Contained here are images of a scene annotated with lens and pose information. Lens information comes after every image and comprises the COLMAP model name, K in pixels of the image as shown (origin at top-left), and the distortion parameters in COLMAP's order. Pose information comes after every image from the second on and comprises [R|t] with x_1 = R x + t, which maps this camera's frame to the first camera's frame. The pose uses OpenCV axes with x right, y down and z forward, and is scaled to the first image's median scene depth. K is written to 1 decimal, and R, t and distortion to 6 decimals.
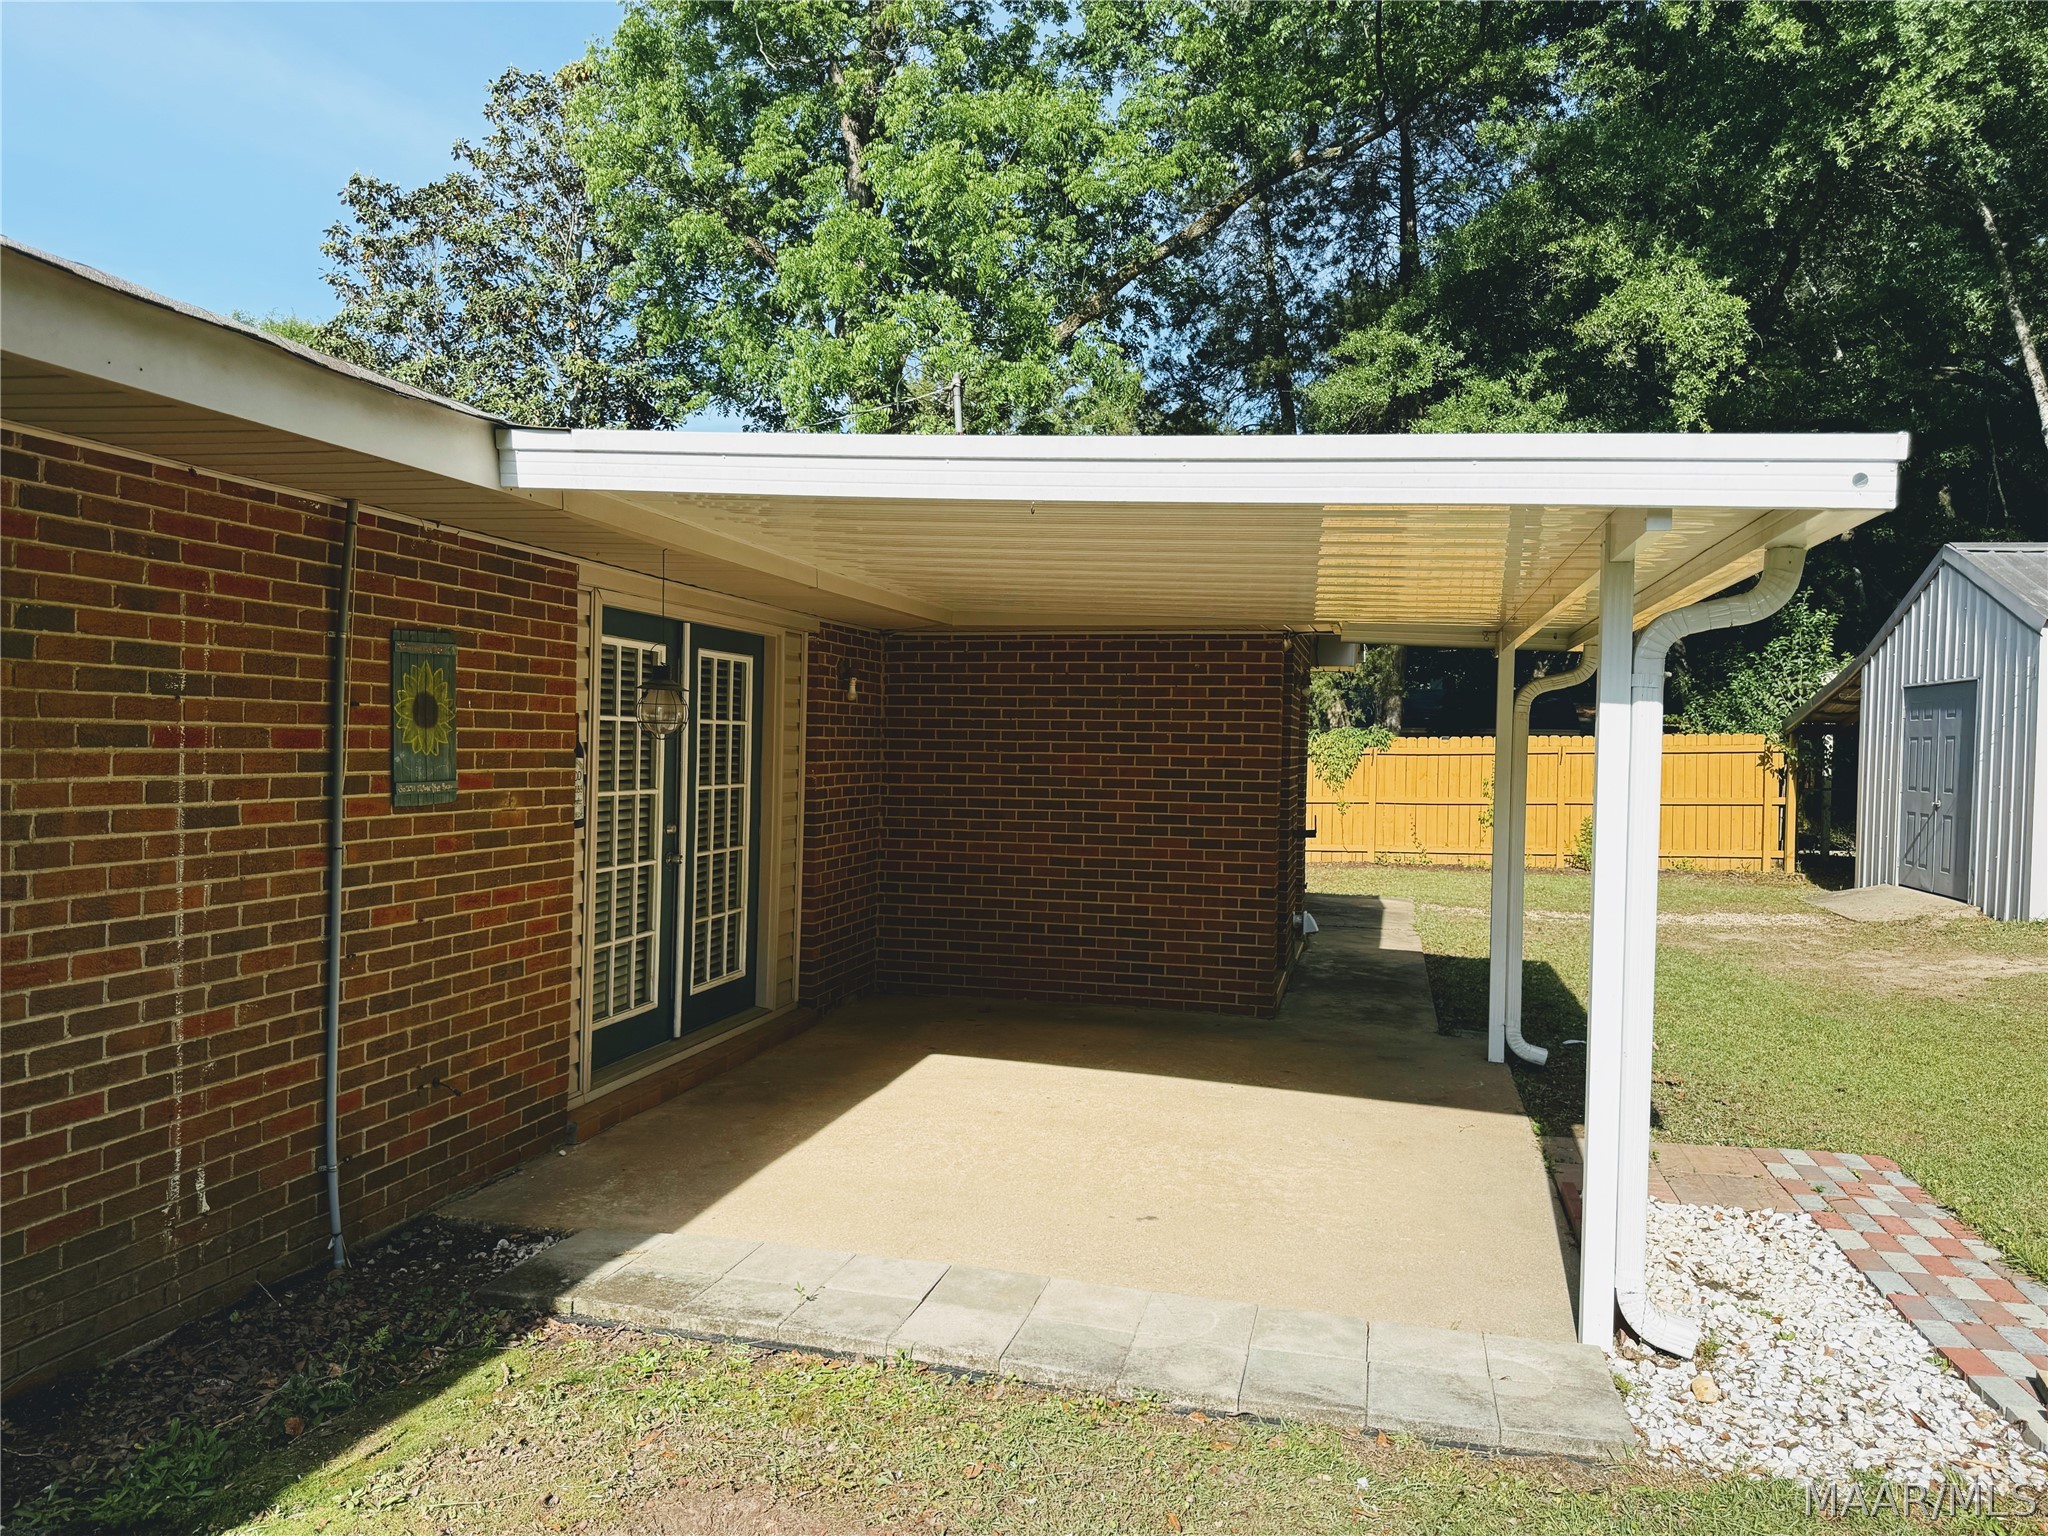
lens RADIAL K [[1438.8, 0, 1024.3], [0, 1438.8, 770.8], [0, 0, 1]] dist [0.091724, -0.125029]
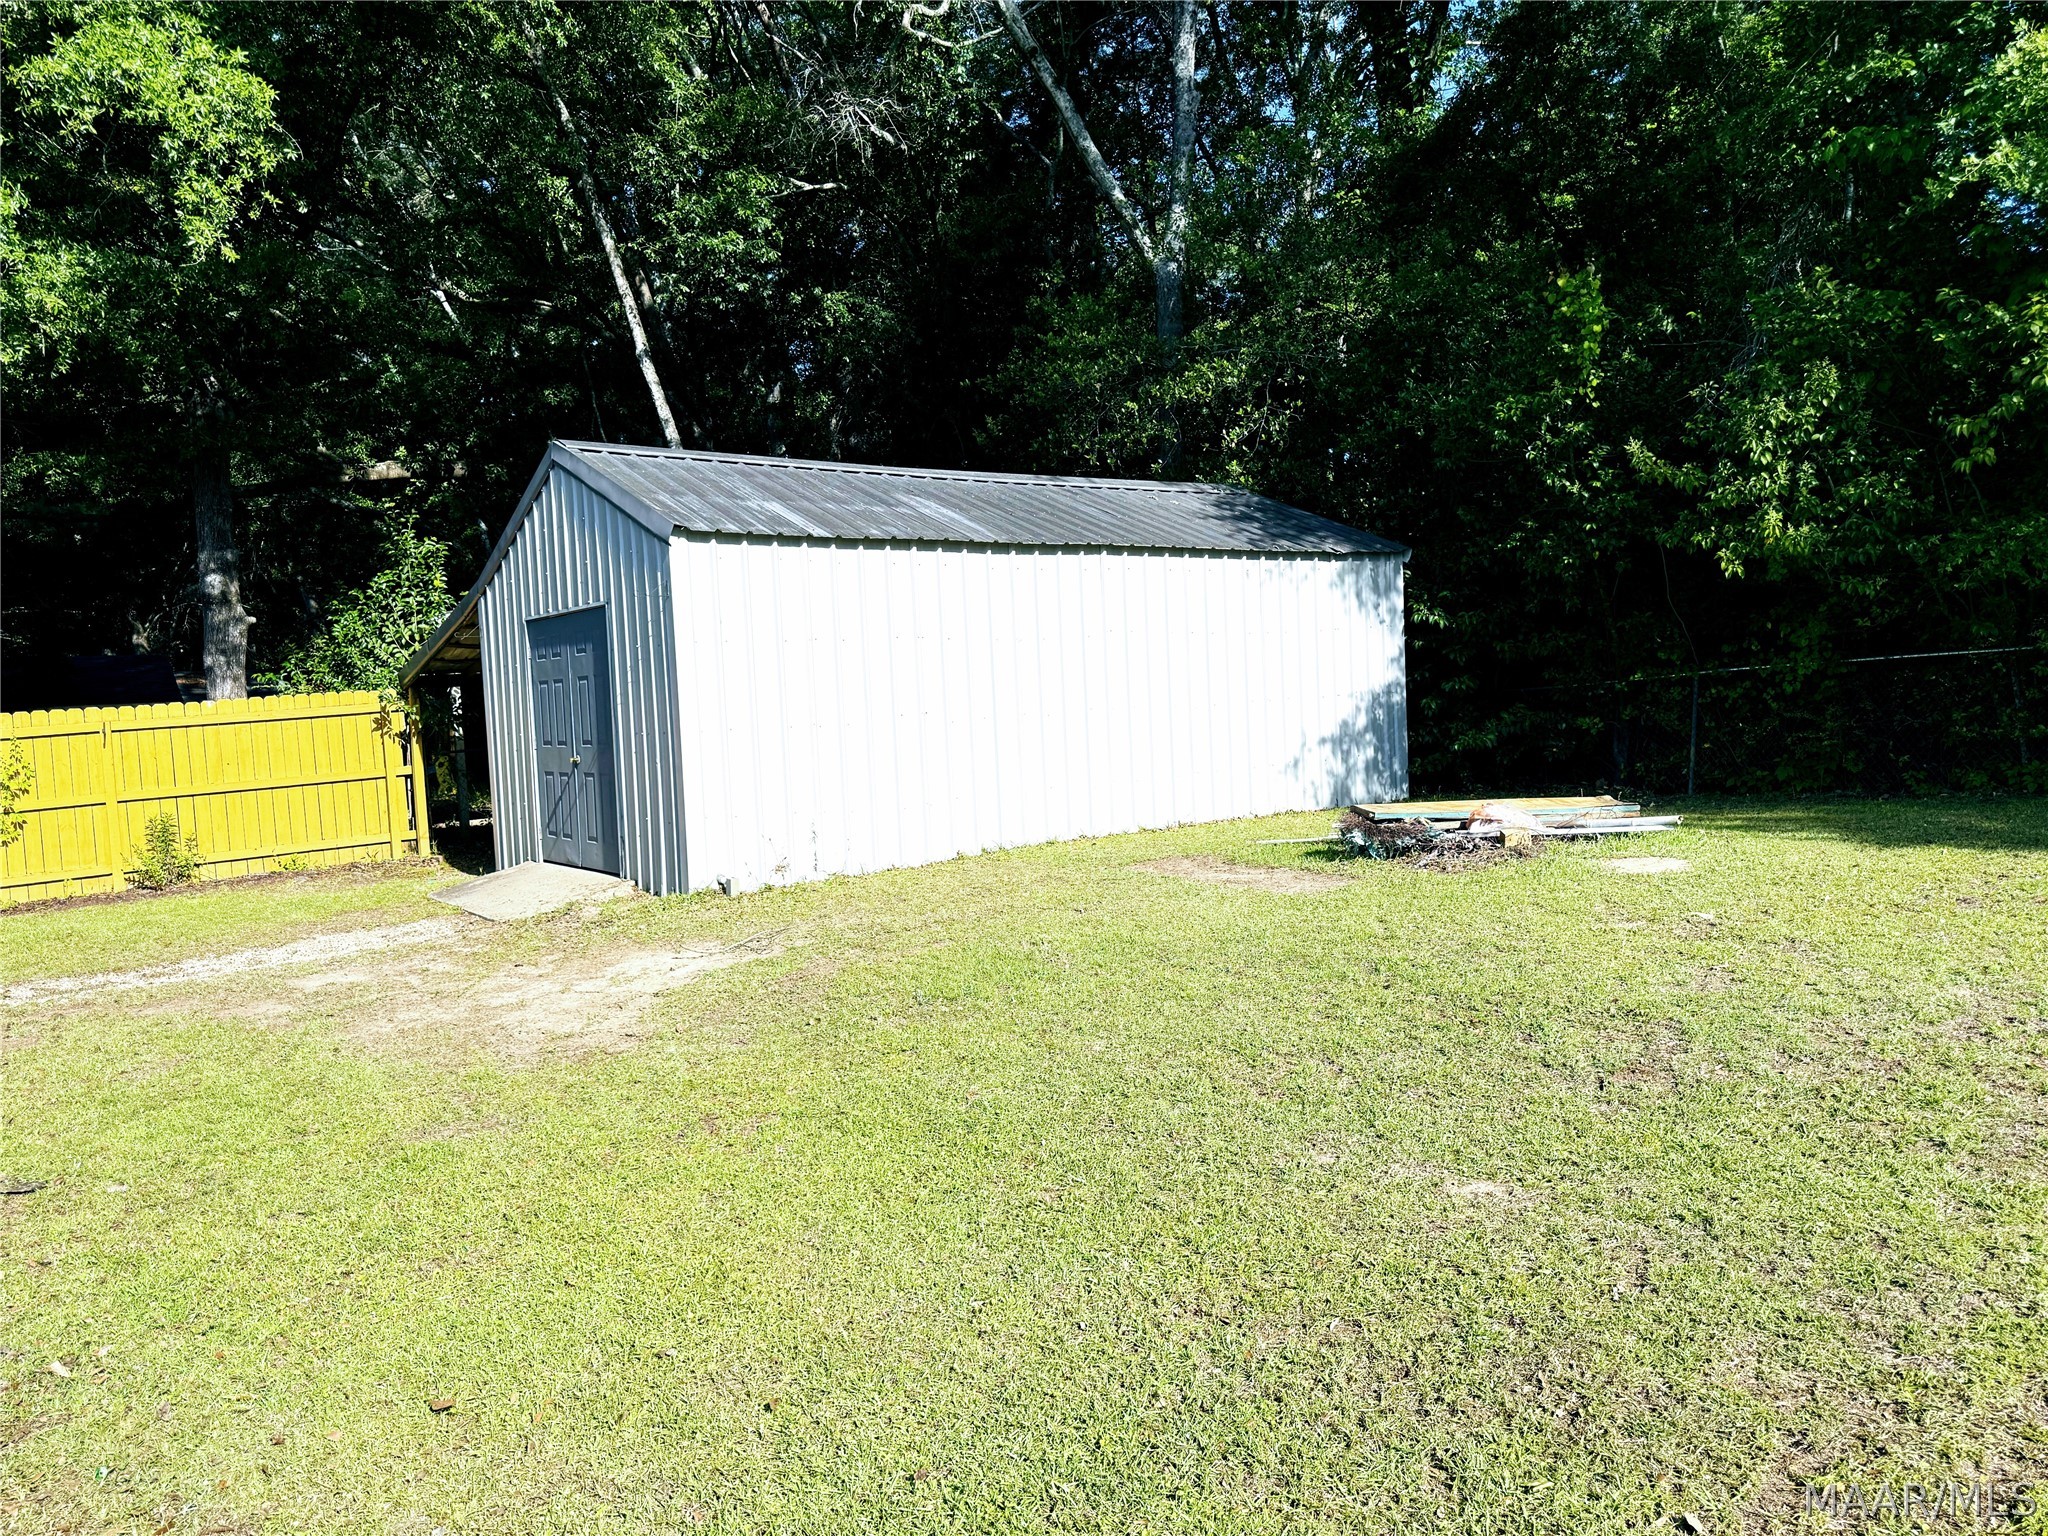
lens RADIAL K [[1445.6, 0, 1024.0], [0, 1445.6, 768.0], [0, 0, 1]] dist [0.066339, -0.058651]
pose [[0.650728, -0.090351, 0.753916, 0.140777], [0.076470, 0.995645, 0.053317, 0.002372], [-0.755450, 0.022957, 0.654804, 0.225358]]
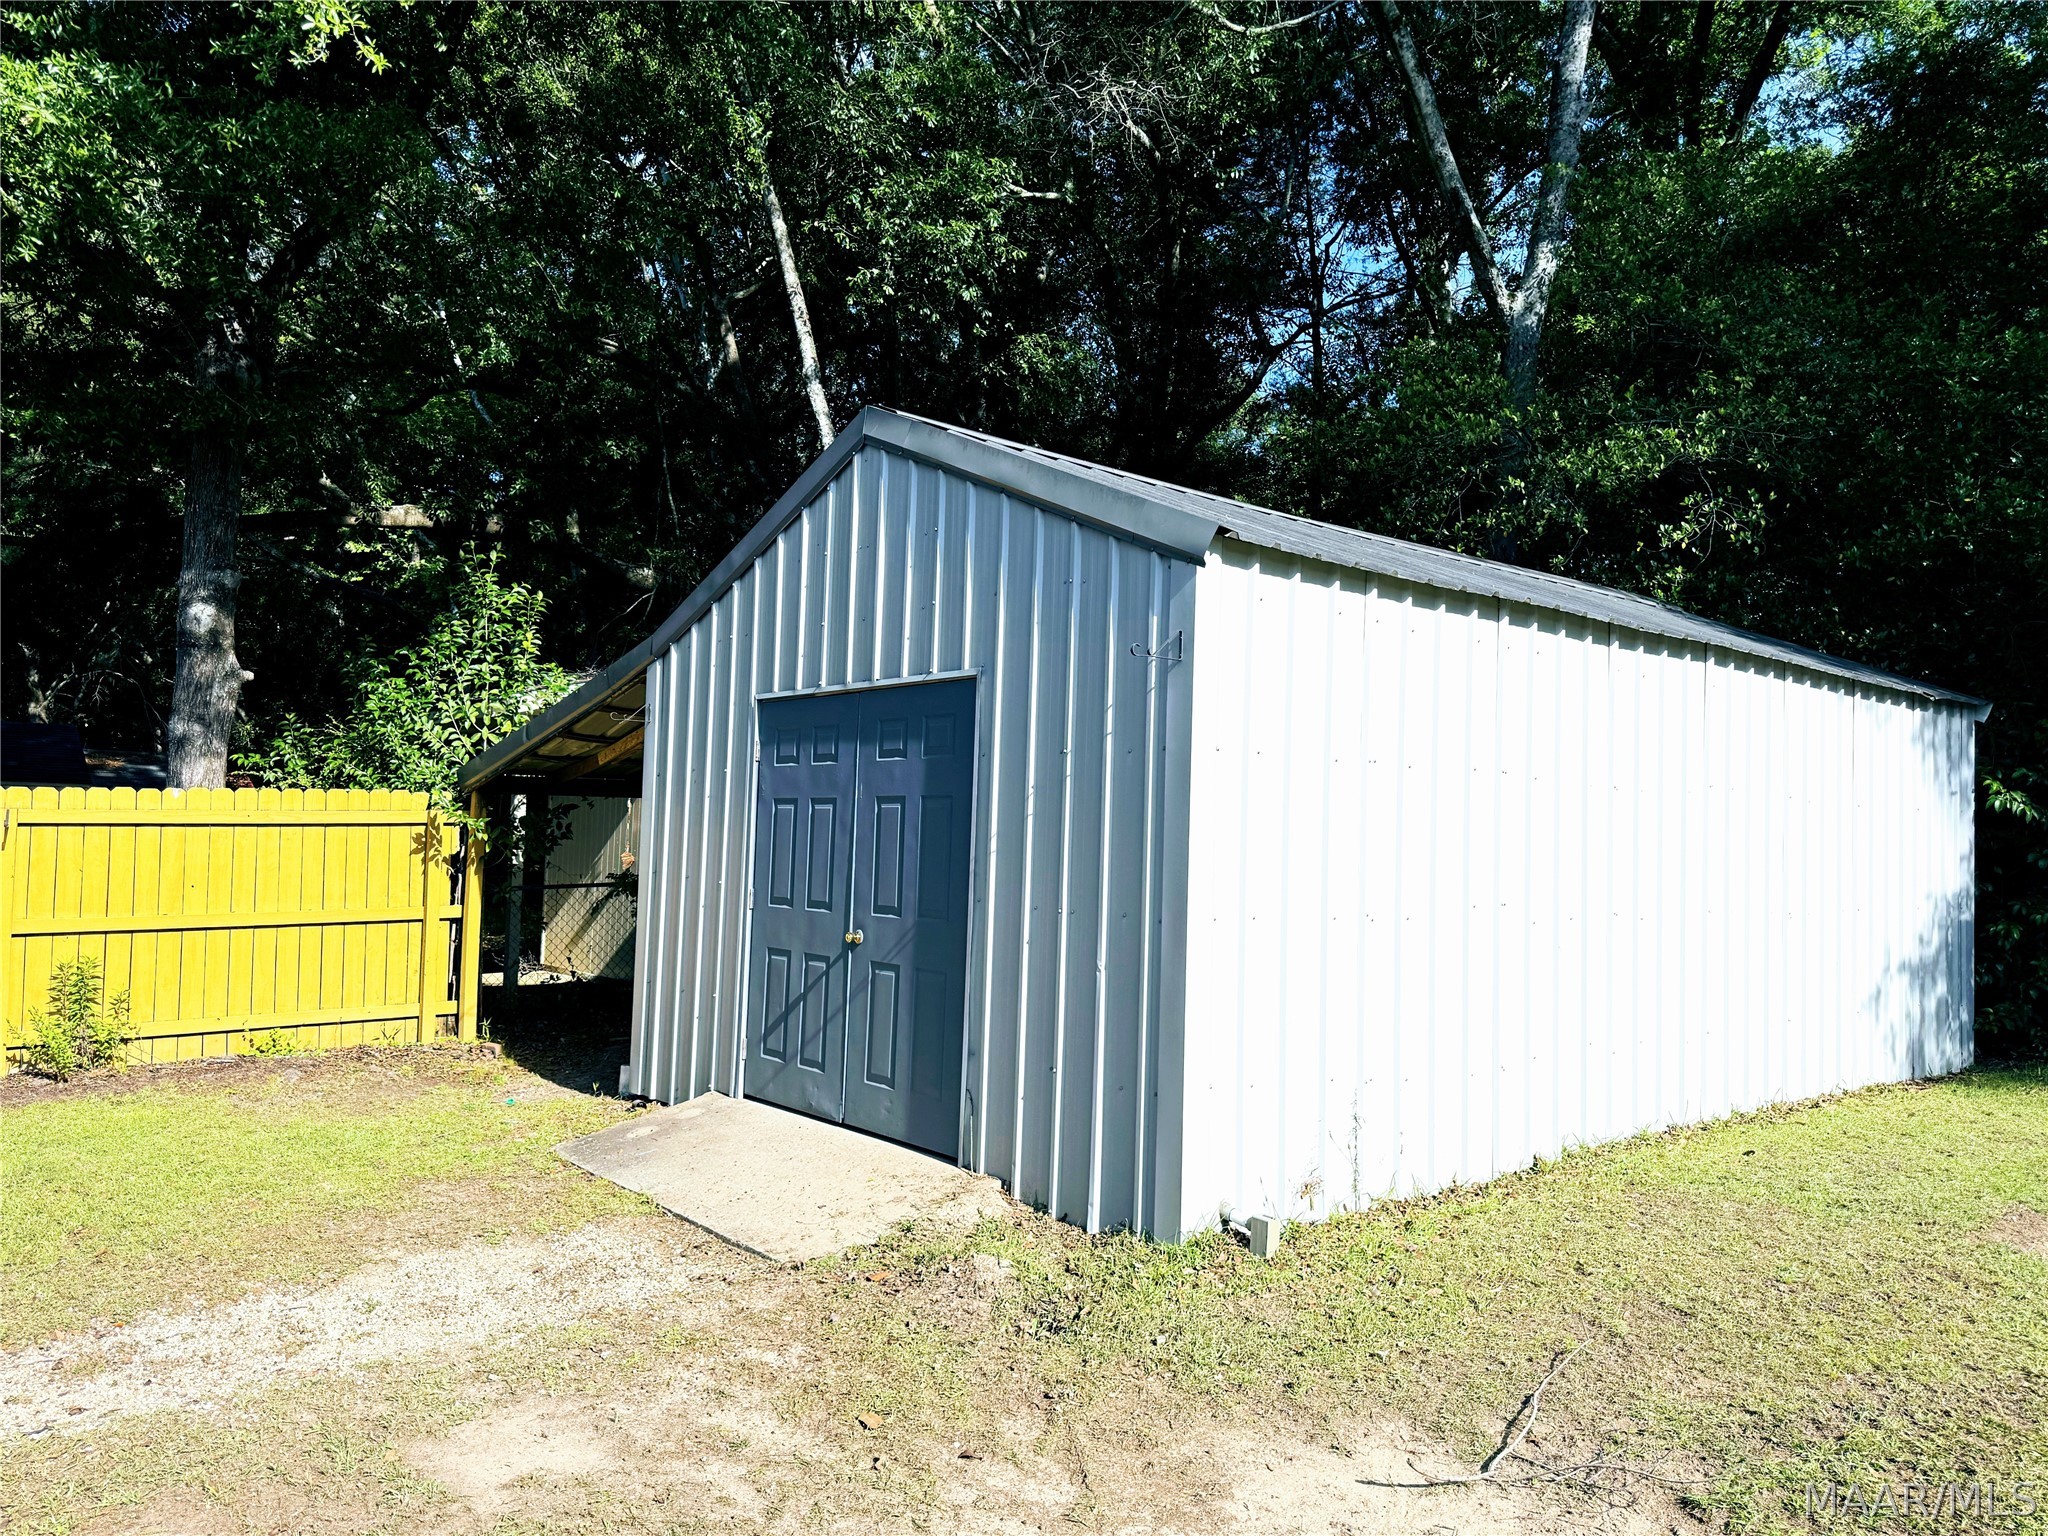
lens RADIAL K [[1438.8, 0, 1024.3], [0, 1438.8, 770.8], [0, 0, 1]] dist [0.091724, -0.125029]
pose [[0.602152, 0.033821, 0.797665, 0.228931], [0.002485, 0.999018, -0.044235, -0.009040], [-0.798378, 0.028618, 0.601477, 0.551806]]
